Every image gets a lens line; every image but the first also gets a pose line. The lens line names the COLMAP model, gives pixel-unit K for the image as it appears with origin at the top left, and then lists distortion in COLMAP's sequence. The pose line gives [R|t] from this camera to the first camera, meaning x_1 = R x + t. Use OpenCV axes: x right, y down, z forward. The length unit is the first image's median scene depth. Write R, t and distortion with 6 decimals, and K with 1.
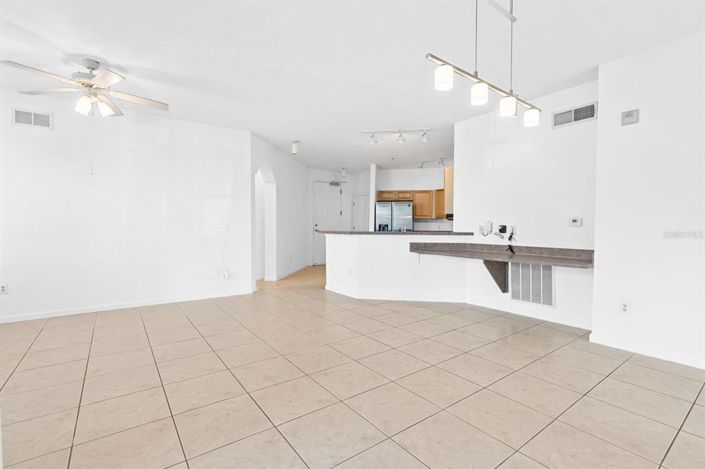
lens RADIAL K [[322.6, 0, 332.5], [0, 322.6, 226.5], [0, 0, 1]] dist [-0.004665, -0.001153]
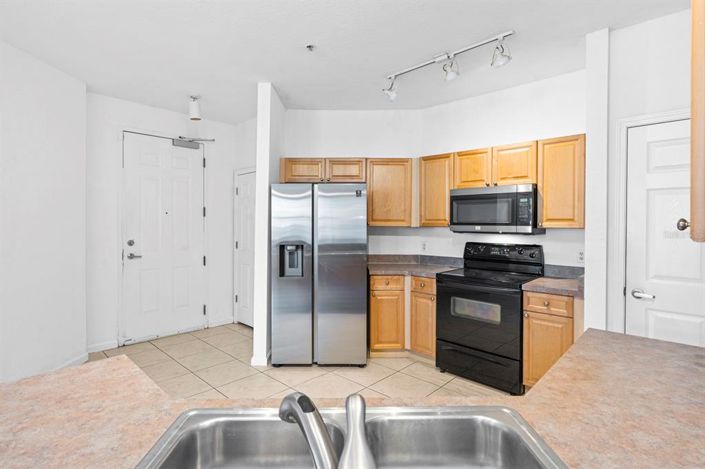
lens RADIAL K [[361.6, 0, 338.1], [0, 361.6, 225.3], [0, 0, 1]] dist [-0.006043, -0.000332]
pose [[0.984024, -0.002259, 0.178019, 0.135641], [0.001781, 0.999994, 0.002844, -0.028882], [-0.178025, -0.002482, 0.984023, 0.570220]]
